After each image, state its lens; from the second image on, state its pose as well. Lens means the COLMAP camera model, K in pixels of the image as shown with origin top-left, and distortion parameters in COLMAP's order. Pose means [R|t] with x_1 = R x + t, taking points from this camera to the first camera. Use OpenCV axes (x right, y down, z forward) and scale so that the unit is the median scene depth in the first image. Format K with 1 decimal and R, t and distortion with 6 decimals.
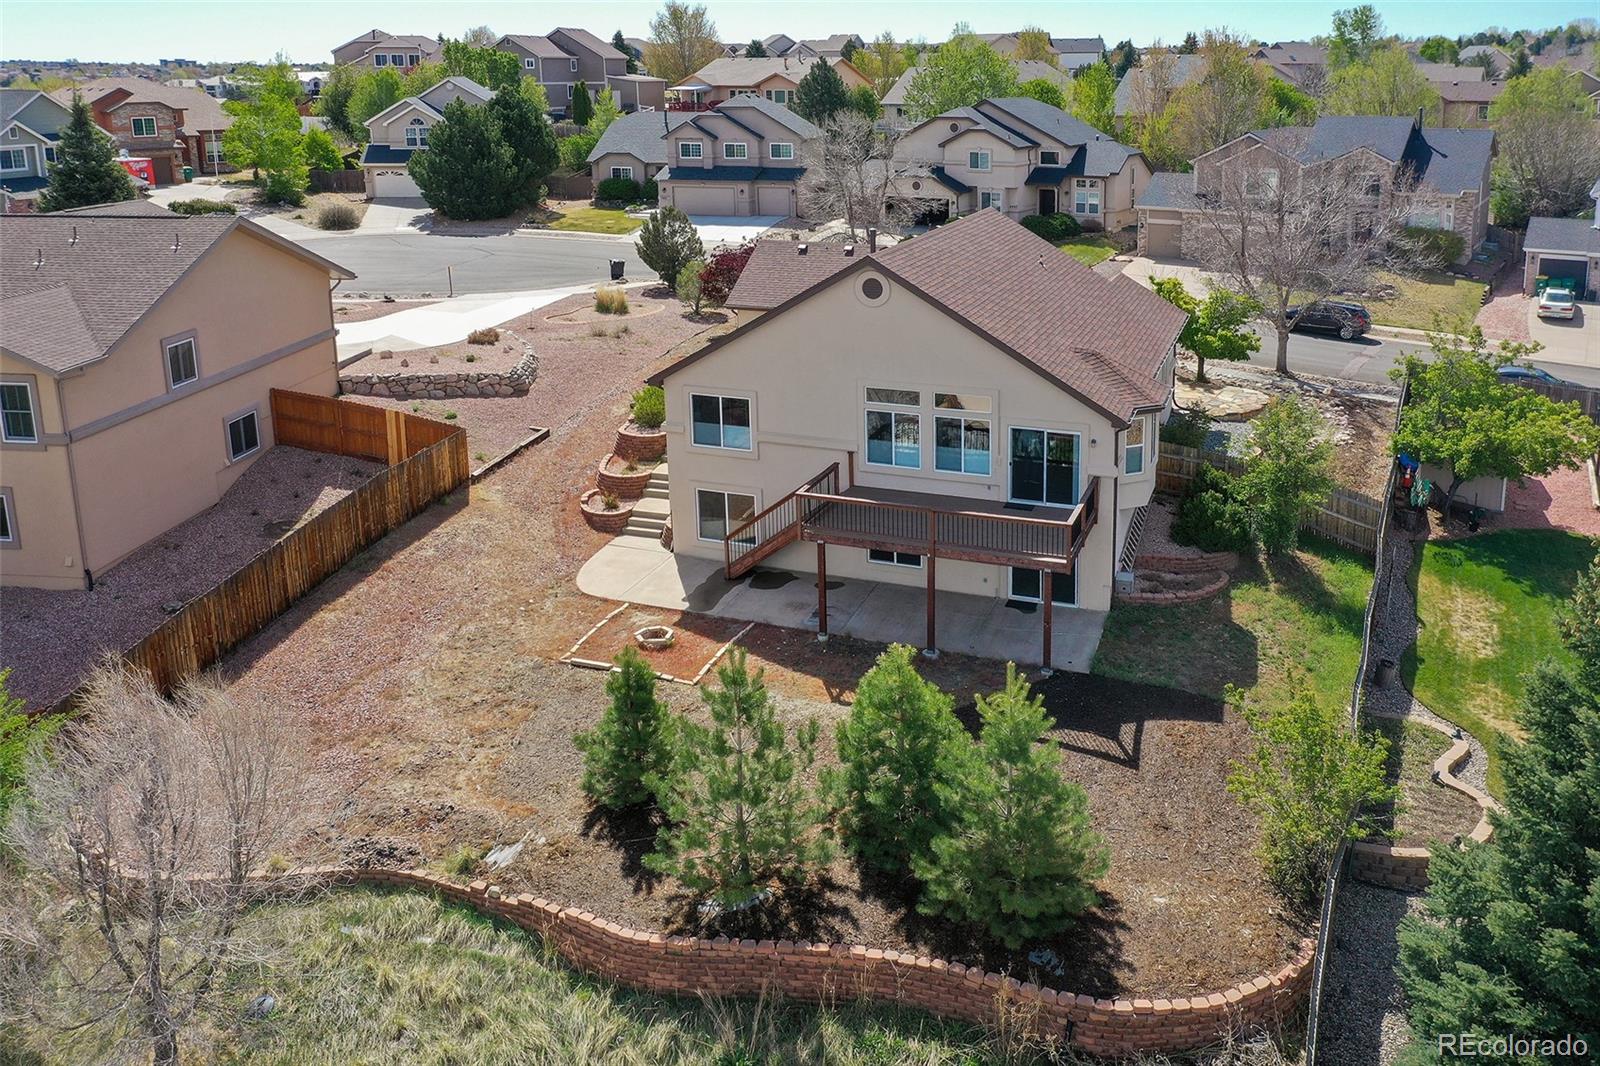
lens RADIAL K [[1322.8, 0, 787.8], [0, 1322.8, 486.3], [0, 0, 1]] dist [-0.010421, -0.004827]
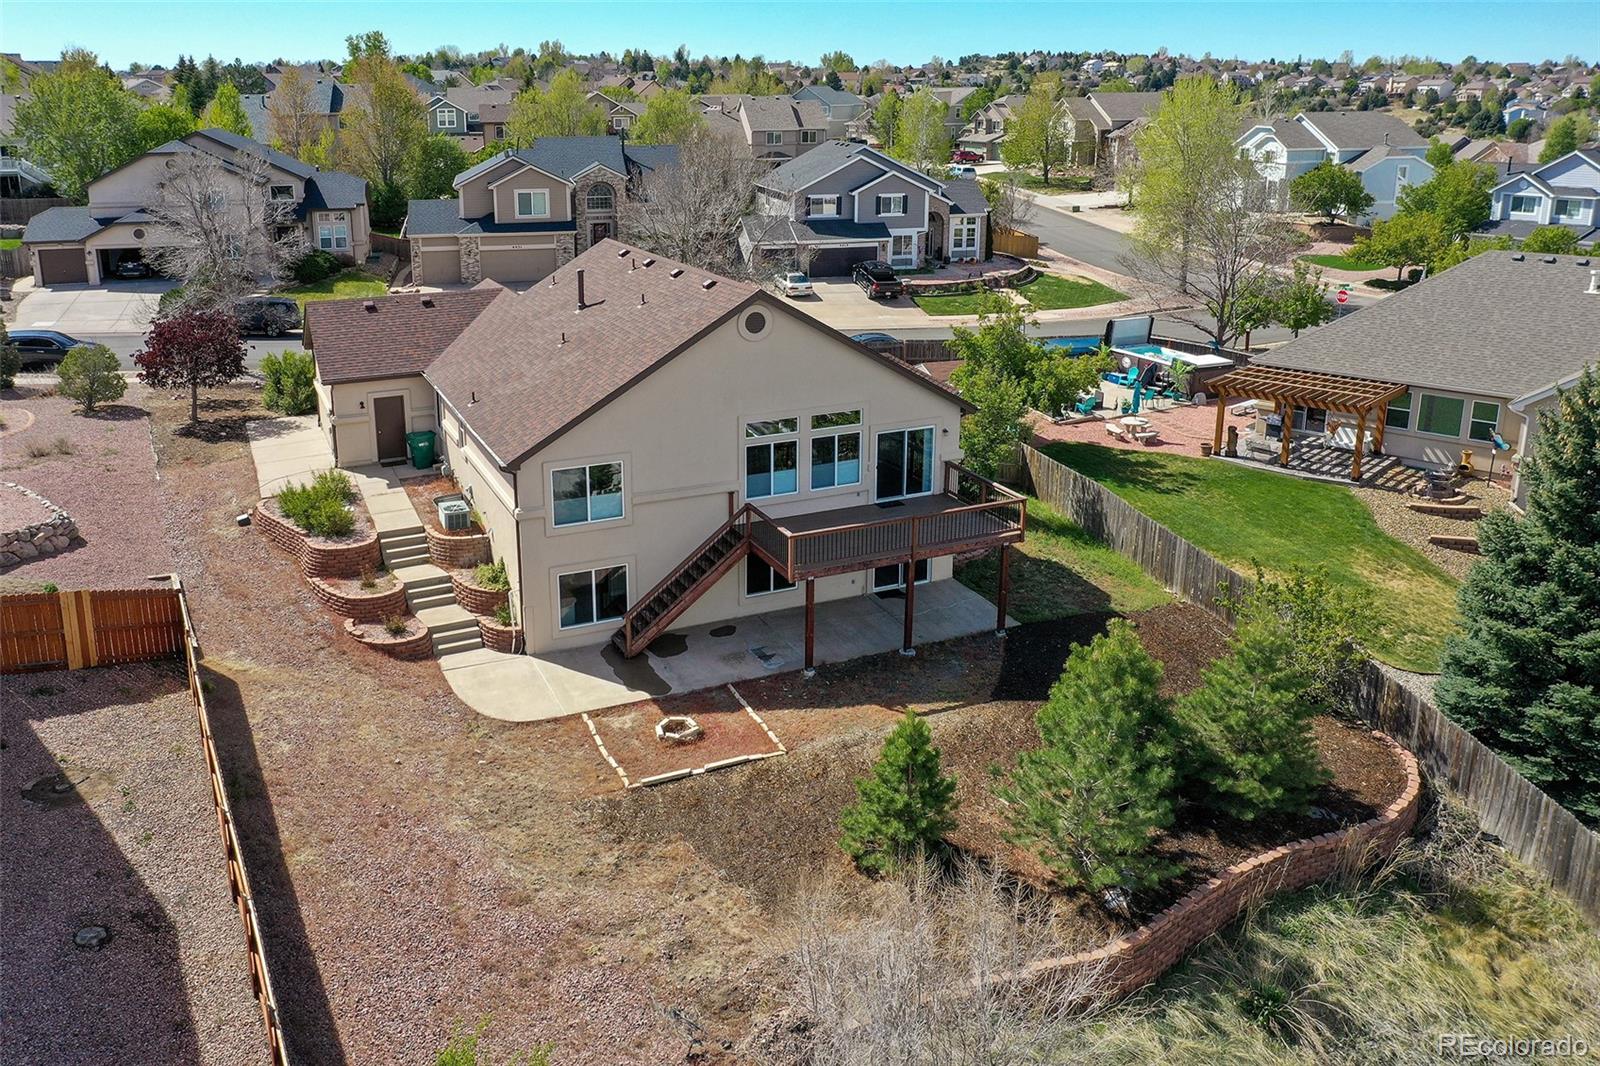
lens RADIAL K [[1303.4, 0, 800.0], [0, 1303.4, 533.0], [0, 0, 1]] dist [-0.009105, -0.001123]
pose [[0.693081, -0.235547, 0.681290, -0.534658], [0.221317, 0.968993, 0.109869, -0.083883], [-0.686044, 0.074633, 0.723722, 0.242486]]
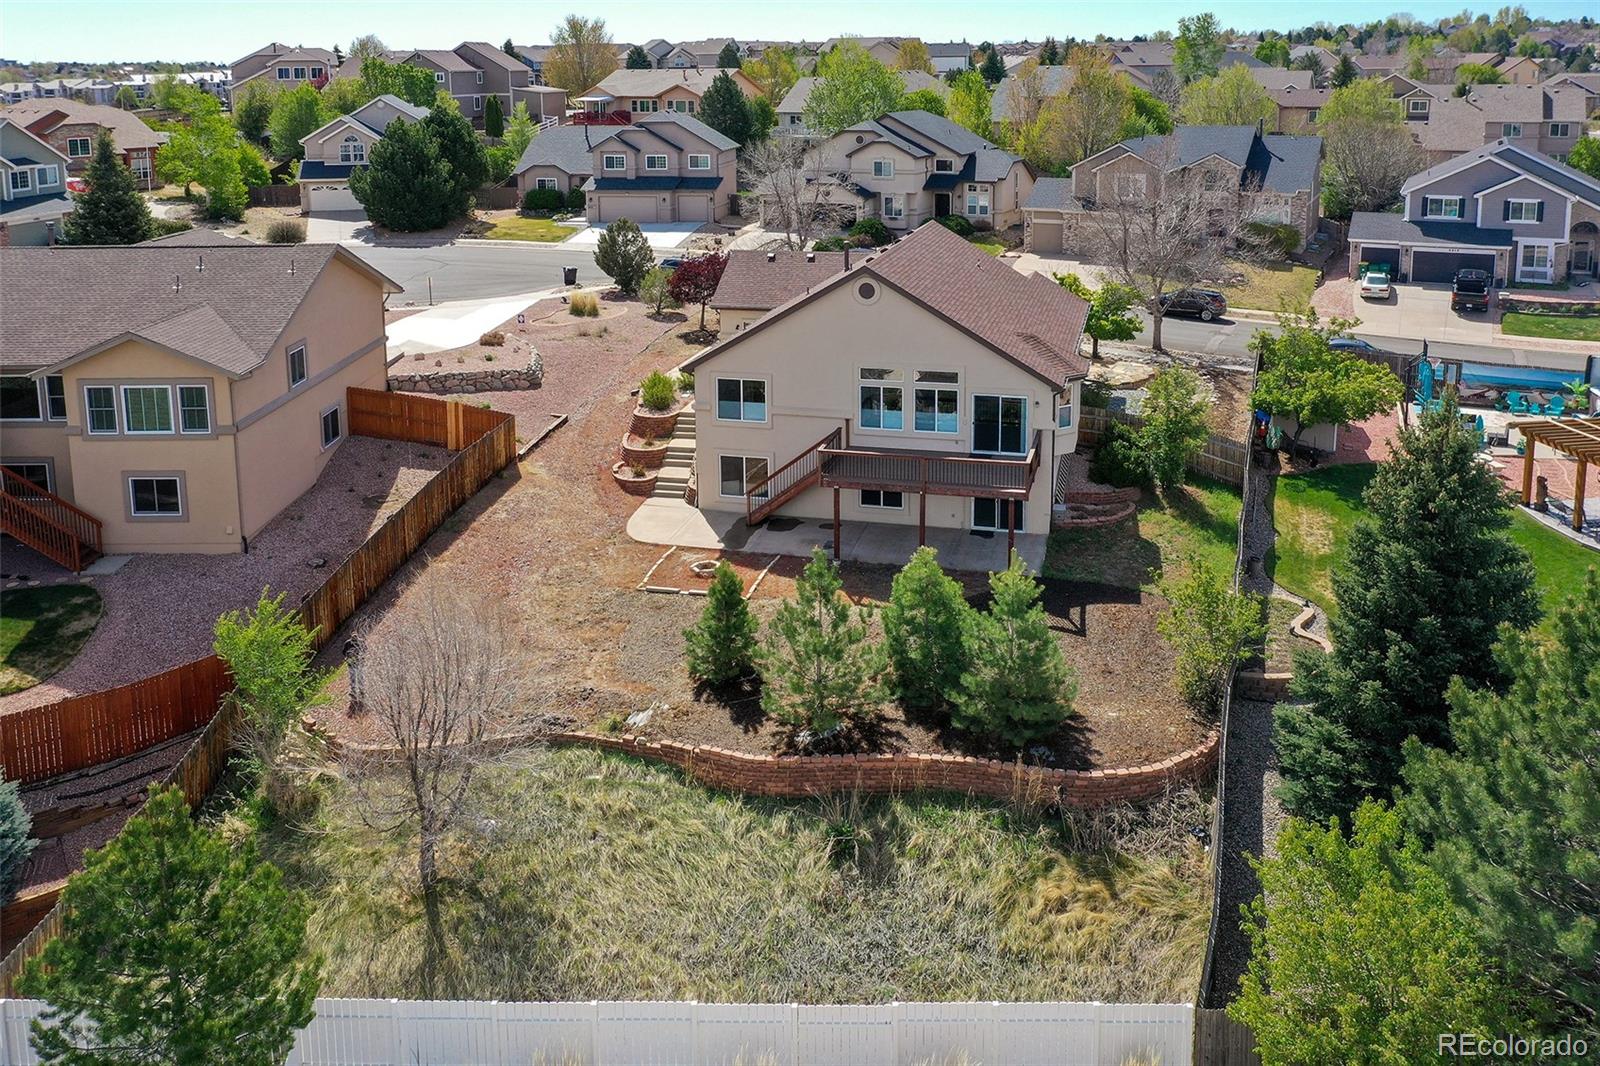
lens RADIAL K [[1303.4, 0, 800.0], [0, 1303.4, 533.0], [0, 0, 1]] dist [-0.009105, -0.001123]
pose [[0.993676, -0.044753, 0.102983, -0.119486], [0.040563, 0.998276, 0.042430, 0.025569], [-0.104705, -0.037984, 0.993778, -0.227345]]
